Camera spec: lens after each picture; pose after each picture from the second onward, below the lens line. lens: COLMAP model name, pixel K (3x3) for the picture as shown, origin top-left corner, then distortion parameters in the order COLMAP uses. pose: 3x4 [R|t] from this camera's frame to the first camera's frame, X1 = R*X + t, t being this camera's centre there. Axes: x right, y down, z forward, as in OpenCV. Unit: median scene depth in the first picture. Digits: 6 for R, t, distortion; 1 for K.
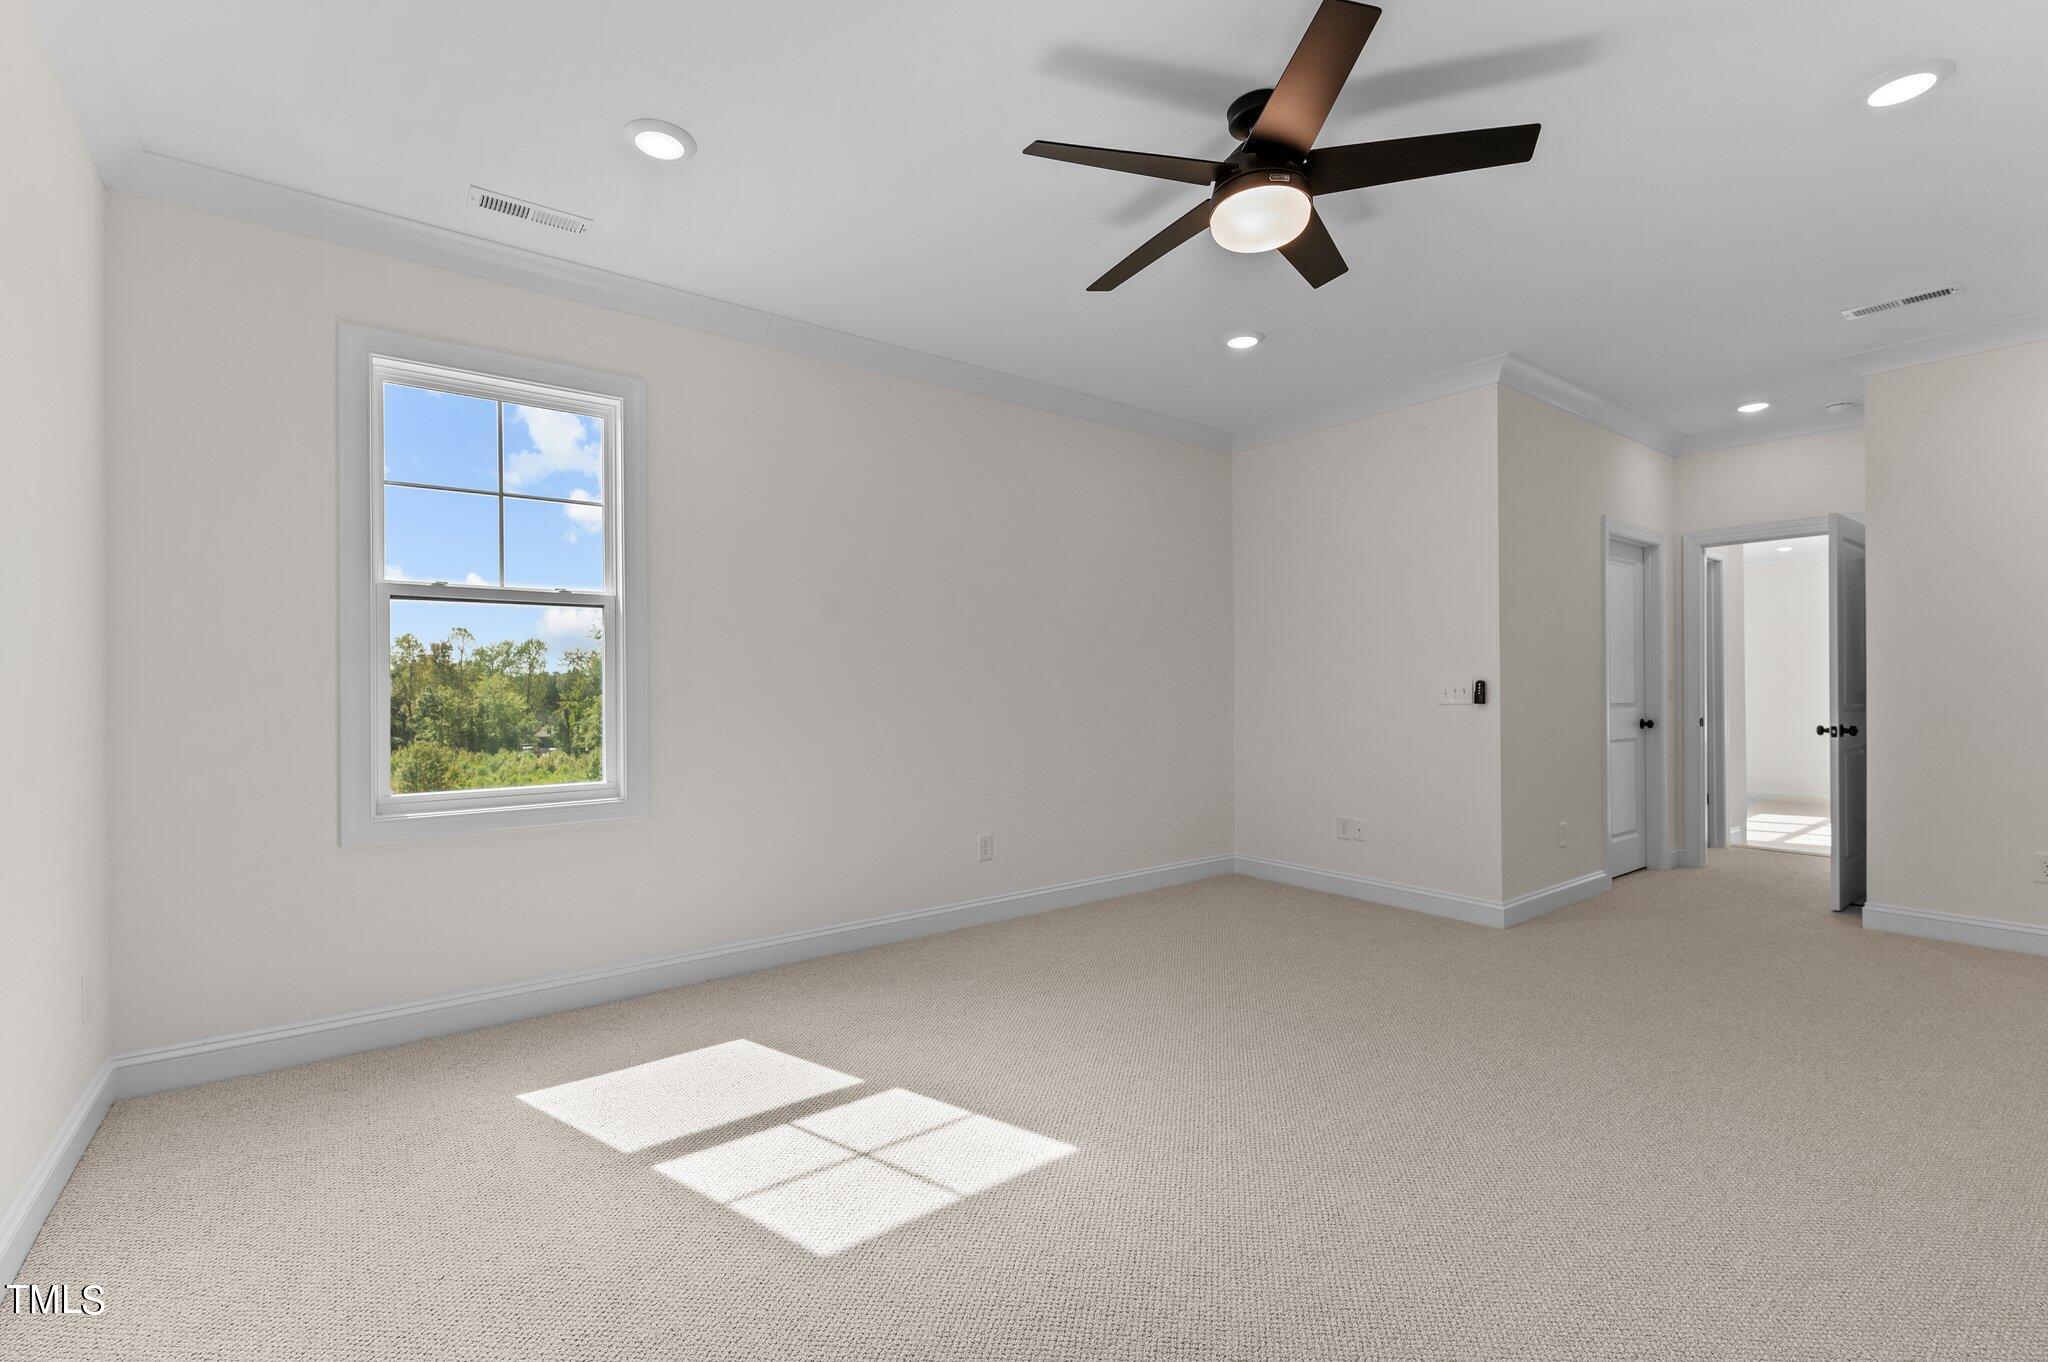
lens RADIAL K [[884.5, 0, 1014.3], [0, 884.5, 686.3], [0, 0, 1]] dist [0.004080, 0.000273]
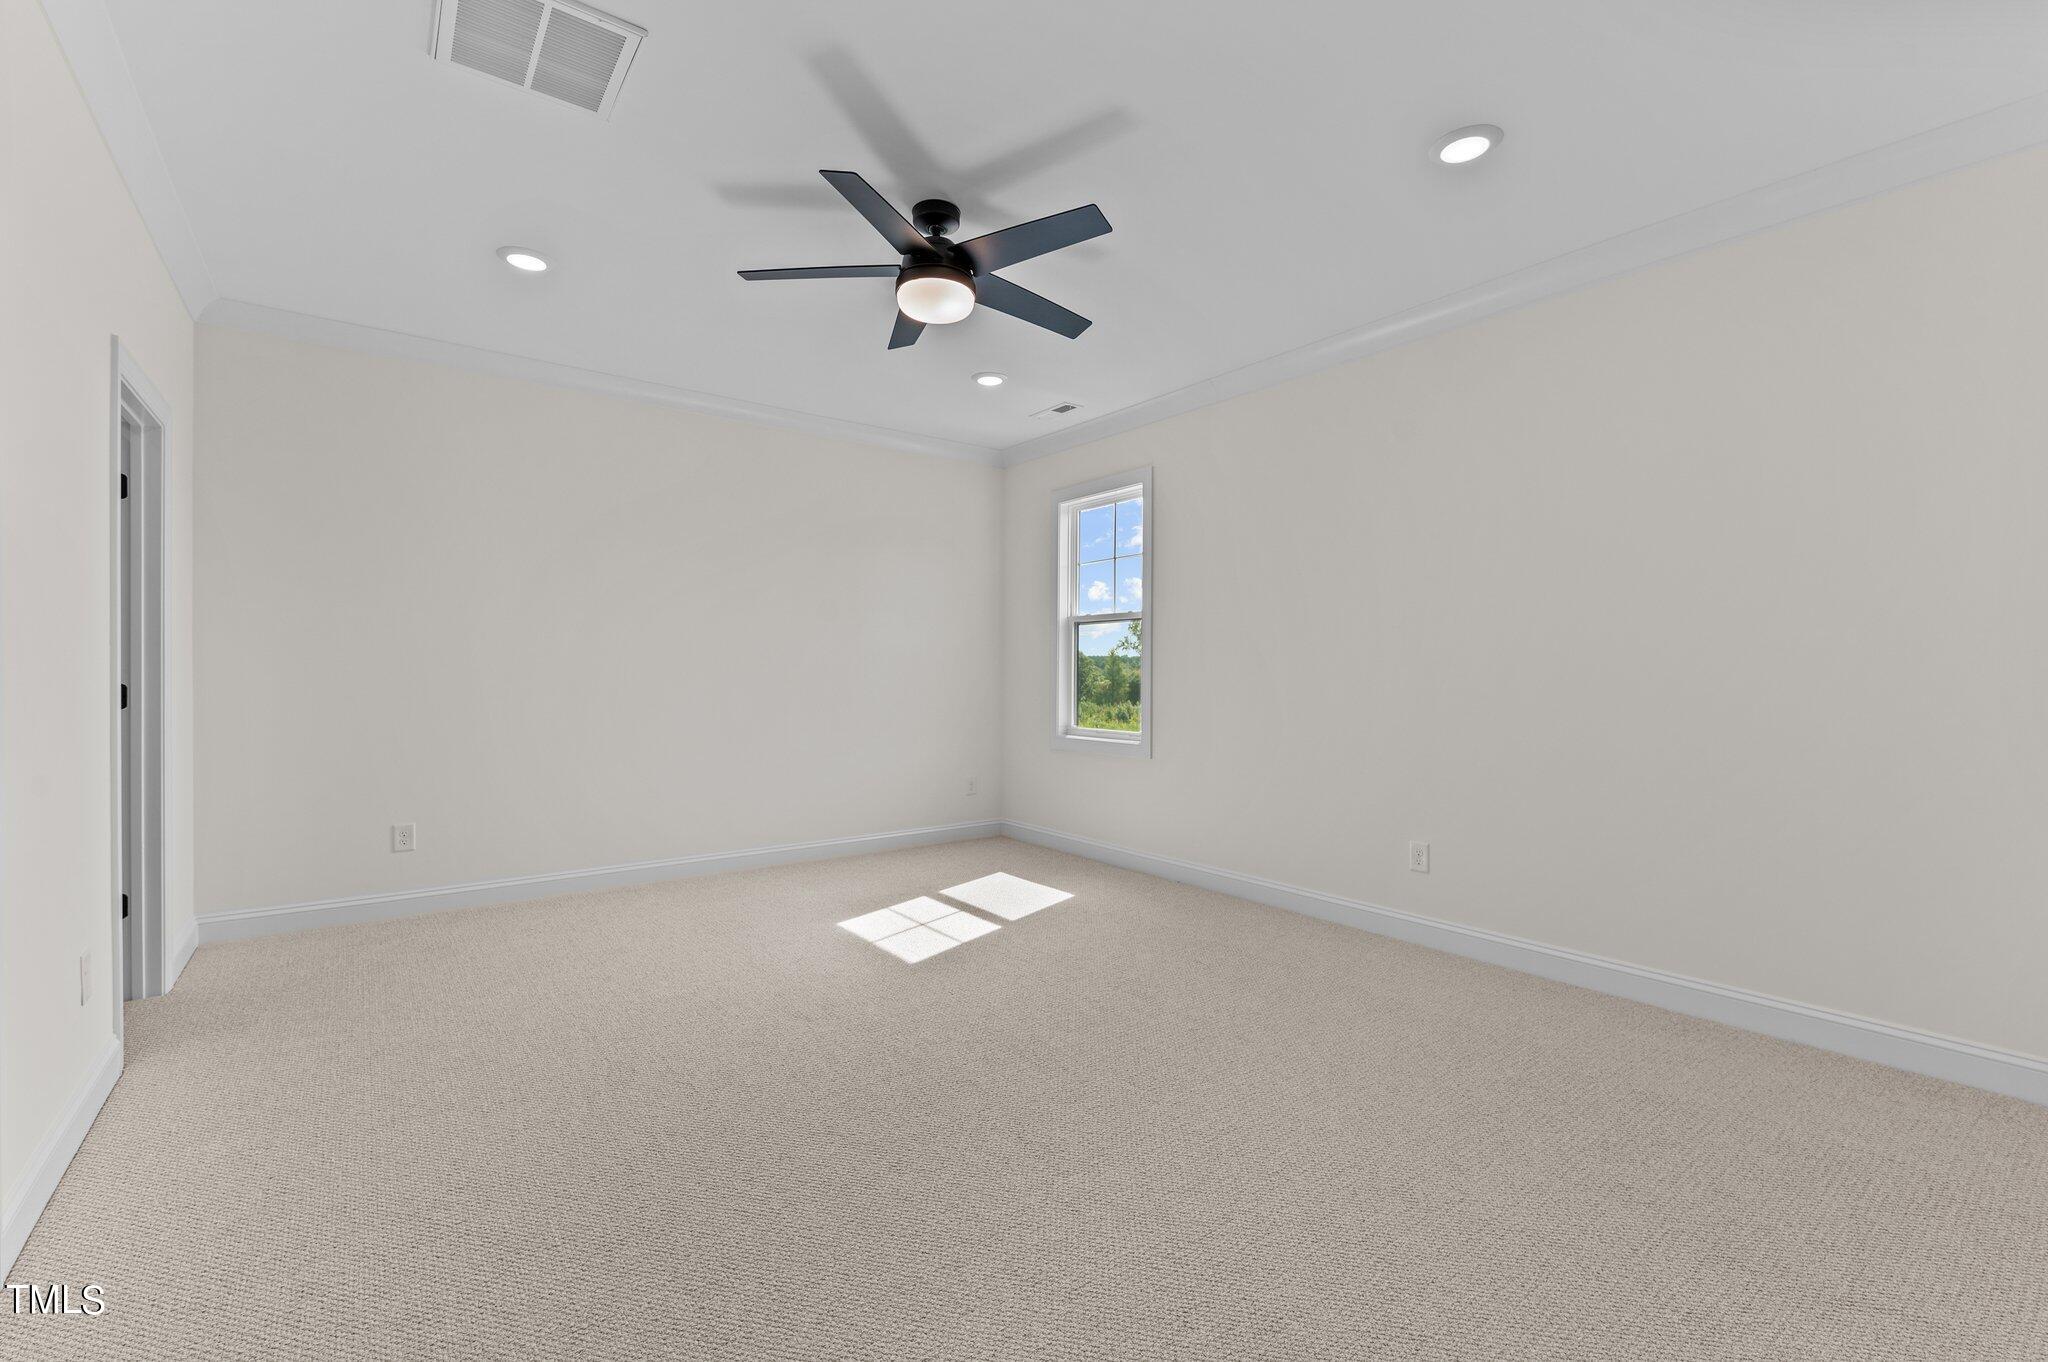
lens RADIAL K [[884.5, 0, 1035.8], [0, 884.5, 673.5], [0, 0, 1]] dist [0.004080, 0.000273]
pose [[-0.010331, 0.007737, -0.999917, 1.532661], [0.003690, 0.999964, 0.007699, -0.012021], [0.999940, -0.003610, -0.010359, 1.146424]]
